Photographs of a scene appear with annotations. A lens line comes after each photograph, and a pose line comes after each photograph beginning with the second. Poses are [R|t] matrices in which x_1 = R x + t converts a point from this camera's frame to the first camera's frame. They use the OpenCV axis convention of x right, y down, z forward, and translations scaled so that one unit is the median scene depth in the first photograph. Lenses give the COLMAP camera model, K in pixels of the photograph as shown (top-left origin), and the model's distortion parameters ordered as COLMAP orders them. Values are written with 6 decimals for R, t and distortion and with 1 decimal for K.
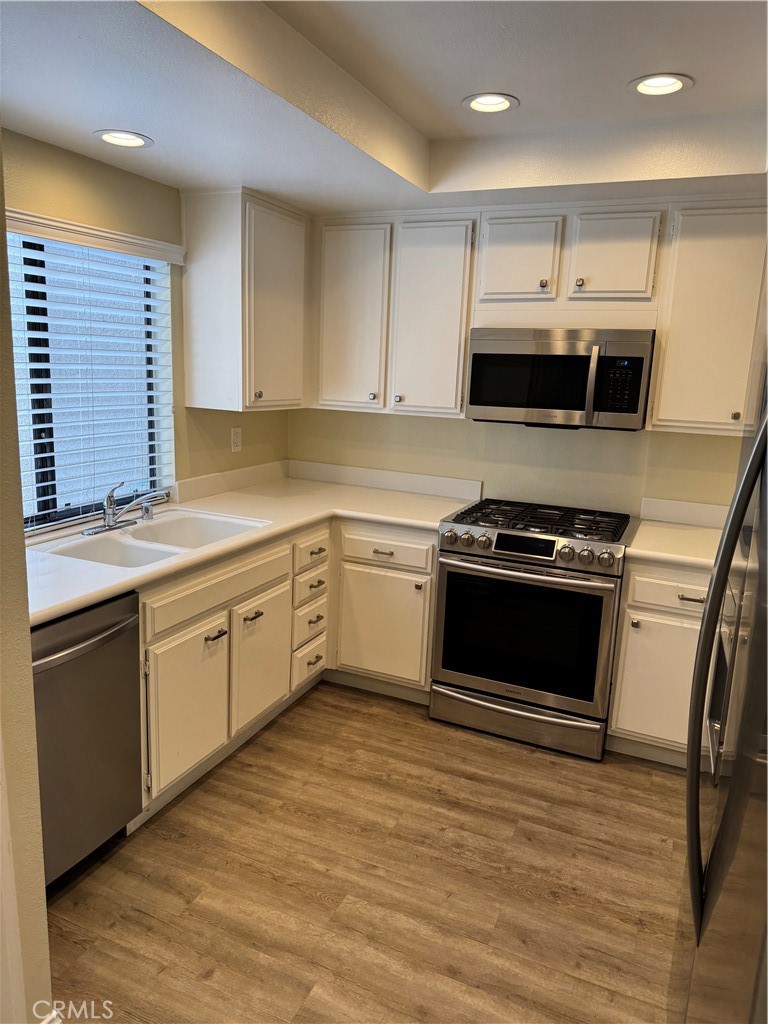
lens RADIAL K [[710.1, 0, 398.2], [0, 710.1, 497.8], [0, 0, 1]] dist [0.059756, -0.057881]
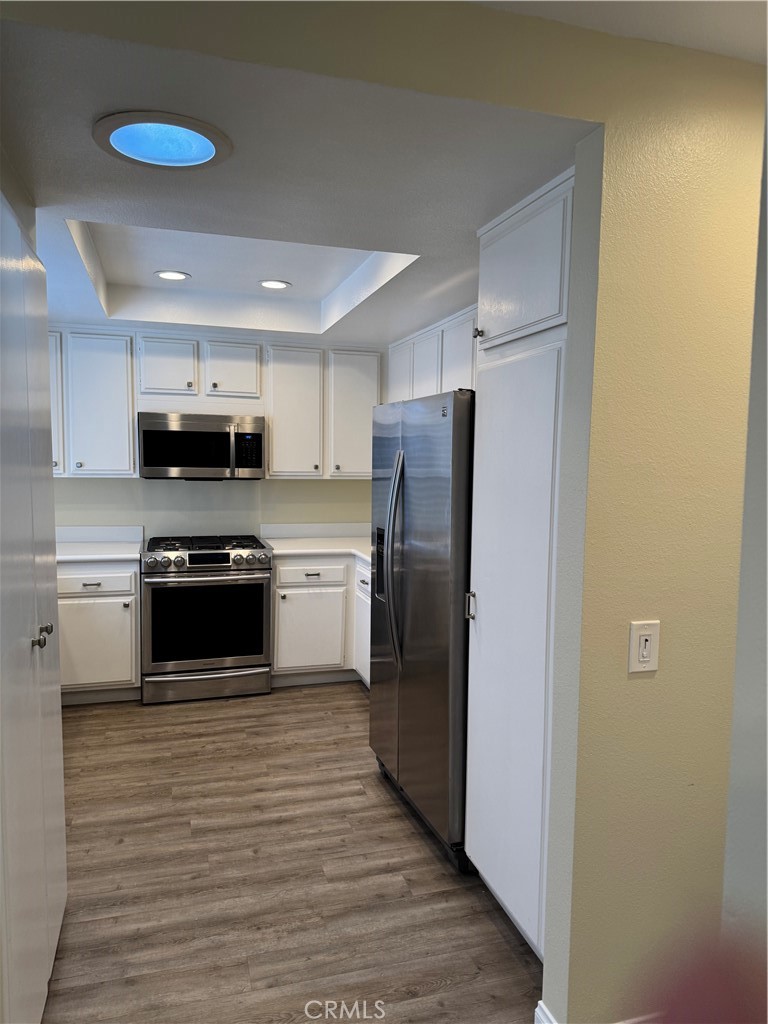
lens RADIAL K [[710.1, 0, 380.0], [0, 710.1, 509.3], [0, 0, 1]] dist [0.059756, -0.057881]
pose [[0.761022, -0.076142, 0.644242, -0.488408], [0.137563, 0.989445, -0.045558, 0.080195], [-0.633973, 0.123295, 0.763464, -0.356588]]
